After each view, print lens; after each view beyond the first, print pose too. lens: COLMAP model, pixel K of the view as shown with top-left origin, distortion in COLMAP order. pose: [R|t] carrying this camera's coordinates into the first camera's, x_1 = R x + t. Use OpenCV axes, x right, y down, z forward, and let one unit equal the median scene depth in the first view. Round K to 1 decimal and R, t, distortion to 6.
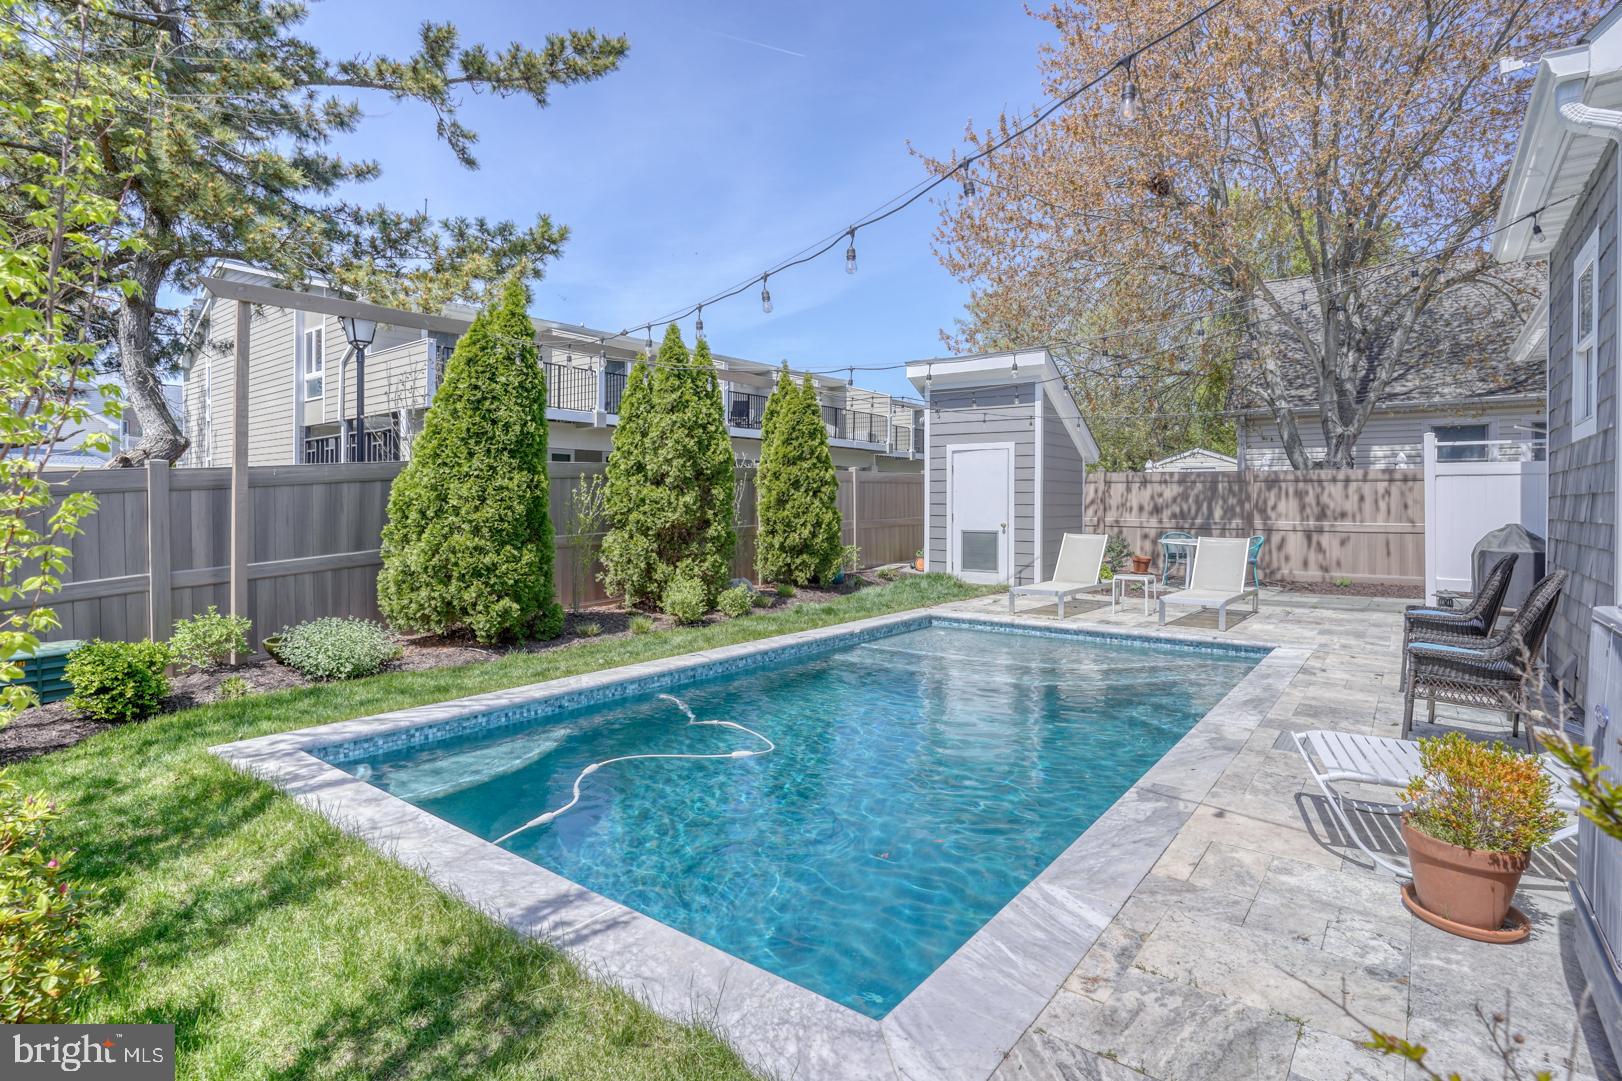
lens RADIAL K [[800.8, 0, 810.2], [0, 800.8, 533.3], [0, 0, 1]] dist [-0.066890, 0.027182]
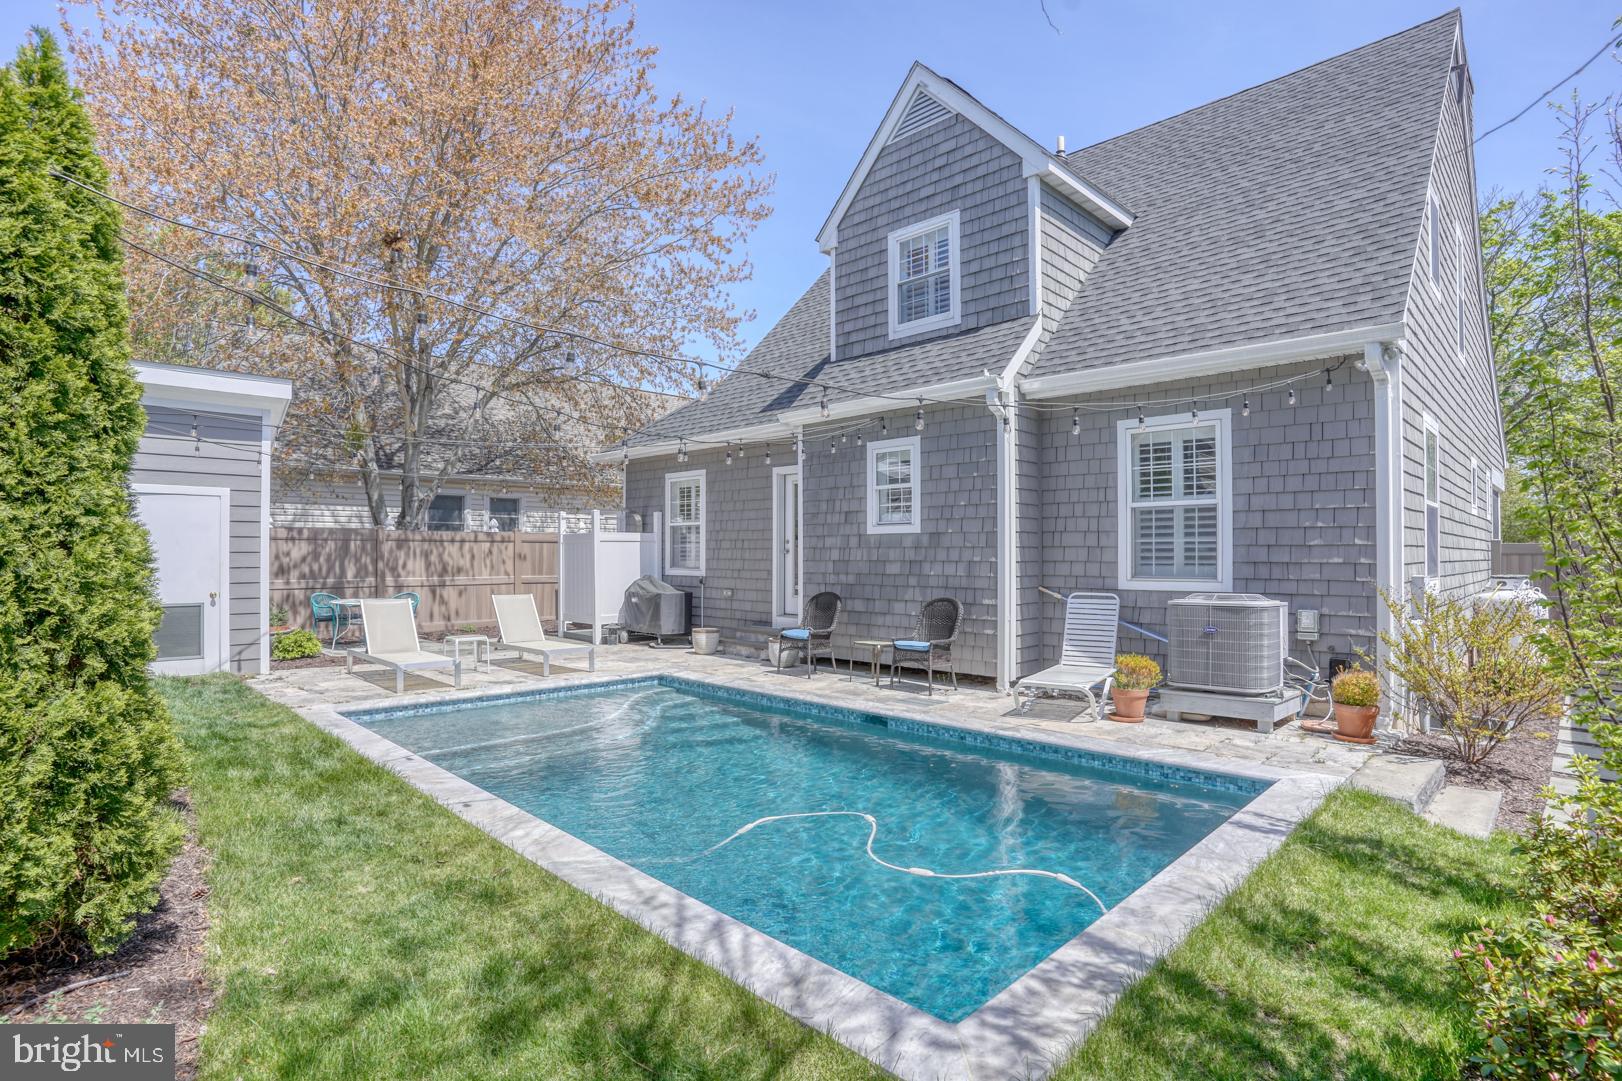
lens RADIAL K [[809.2, 0, 770.5], [0, 809.2, 537.9], [0, 0, 1]] dist [-0.001010, -0.000215]
pose [[0.142196, 0.016937, 0.989694, -0.443169], [0.040367, 0.998923, -0.022895, -0.025649], [-0.989015, 0.043206, 0.141359, 0.359898]]
